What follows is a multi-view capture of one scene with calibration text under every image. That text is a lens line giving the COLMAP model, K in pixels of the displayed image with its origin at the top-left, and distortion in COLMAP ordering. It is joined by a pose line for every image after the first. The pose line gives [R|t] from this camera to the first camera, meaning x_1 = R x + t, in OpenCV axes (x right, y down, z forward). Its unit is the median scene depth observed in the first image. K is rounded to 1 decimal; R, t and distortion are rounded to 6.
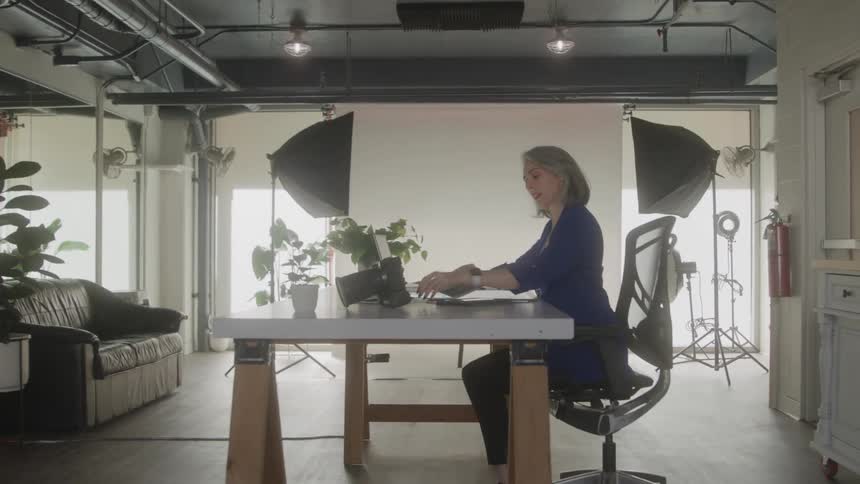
lens RADIAL K [[924.3, 0, 430.0], [0, 924.3, 242.0], [0, 0, 1]] dist [-0.092453, 0.045370]
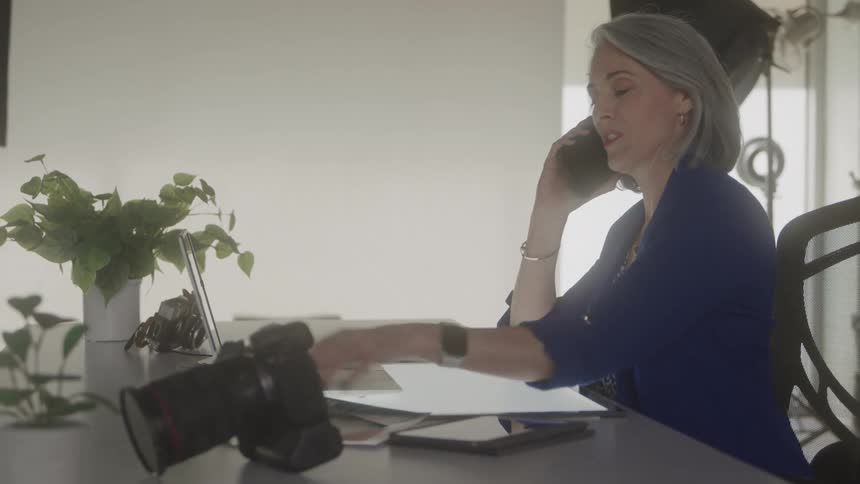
lens RADIAL K [[1731.8, 0, 471.1], [0, 1731.8, 242.0], [0, 0, 1]] dist [0.036794, 0.140794]
pose [[0.978332, -0.001468, 0.207037, -0.038735], [-0.007000, 0.999169, 0.040162, -0.015391], [-0.206924, -0.040741, 0.977508, 0.119976]]
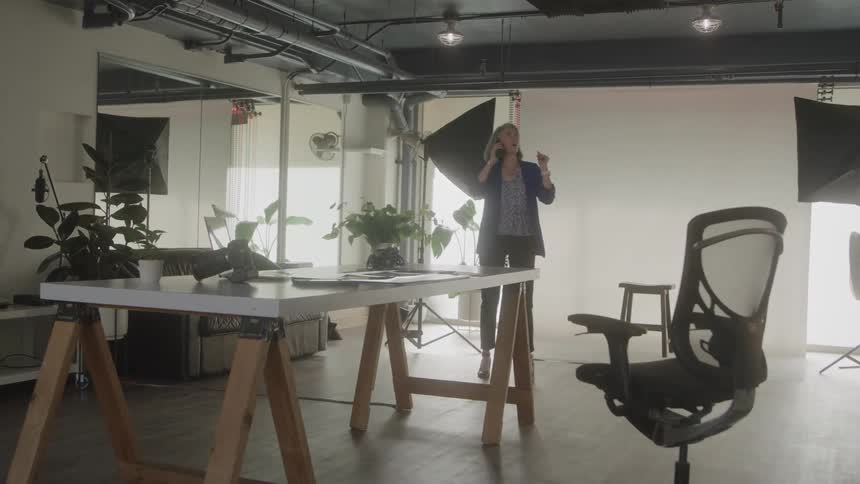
lens RADIAL K [[924.3, 0, 430.0], [0, 924.3, 242.0], [0, 0, 1]] dist [-0.092453, 0.045370]
pose [[0.932741, 0.033190, -0.359017, 0.210463], [-0.025071, 0.999314, 0.027246, -0.006126], [0.359675, -0.016413, 0.932933, 0.009014]]
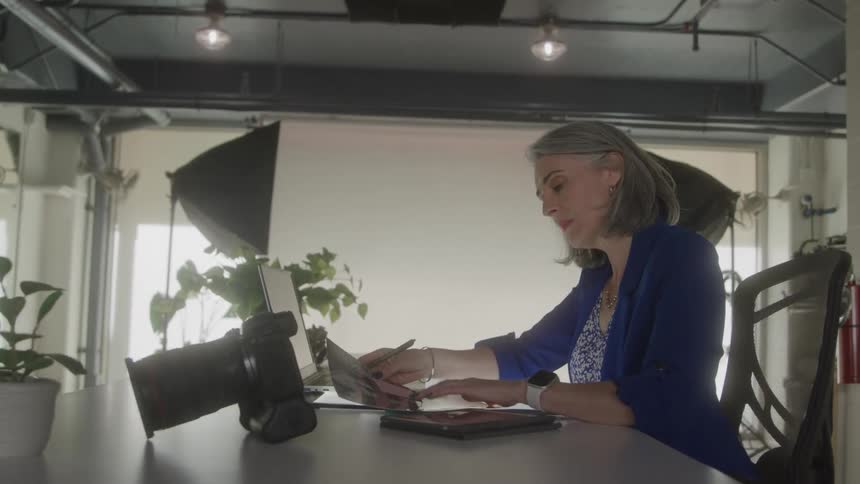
lens RADIAL K [[930.4, 0, 430.0], [0, 930.4, 242.0], [0, 0, 1]] dist [-0.074946, -0.004151]
pose [[0.997671, 0.037648, 0.056872, 0.000973], [-0.034127, 0.997514, -0.061656, 0.003055], [-0.059052, 0.059572, 0.996476, 0.212104]]
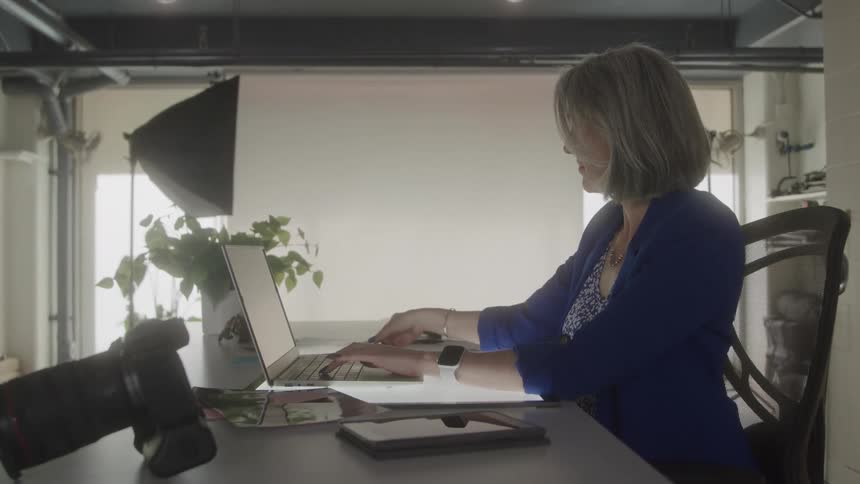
lens RADIAL K [[924.3, 0, 430.0], [0, 924.3, 242.0], [0, 0, 1]] dist [-0.092453, 0.045370]
pose [[0.996957, -0.005290, 0.077775, 0.010712], [0.005585, 0.999978, -0.003576, -0.003430], [-0.077754, 0.004000, 0.996965, 0.236090]]
